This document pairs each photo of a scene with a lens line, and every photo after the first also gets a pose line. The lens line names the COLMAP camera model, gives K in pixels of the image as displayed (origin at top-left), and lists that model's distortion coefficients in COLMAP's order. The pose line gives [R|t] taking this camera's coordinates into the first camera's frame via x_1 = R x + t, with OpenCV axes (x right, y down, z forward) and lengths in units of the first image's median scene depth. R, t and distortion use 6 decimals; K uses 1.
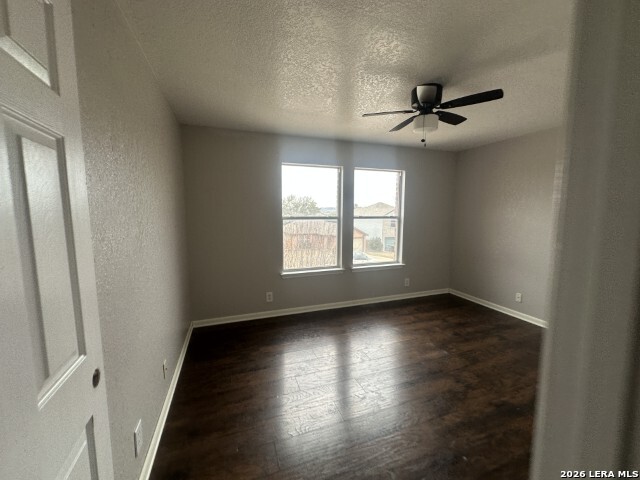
lens RADIAL K [[255.3, 0, 320.5], [0, 255.3, 238.9], [0, 0, 1]] dist [-0.003400, -0.000141]
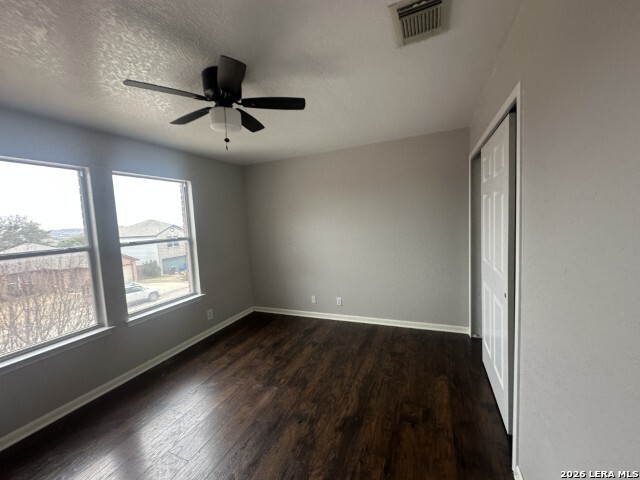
lens RADIAL K [[255.3, 0, 320.5], [0, 255.3, 238.9], [0, 0, 1]] dist [-0.003400, -0.000141]
pose [[0.683095, -0.094378, 0.724206, 0.007987], [0.135432, 0.990786, 0.001375, -0.034733], [-0.717663, 0.097141, 0.689582, 0.186502]]
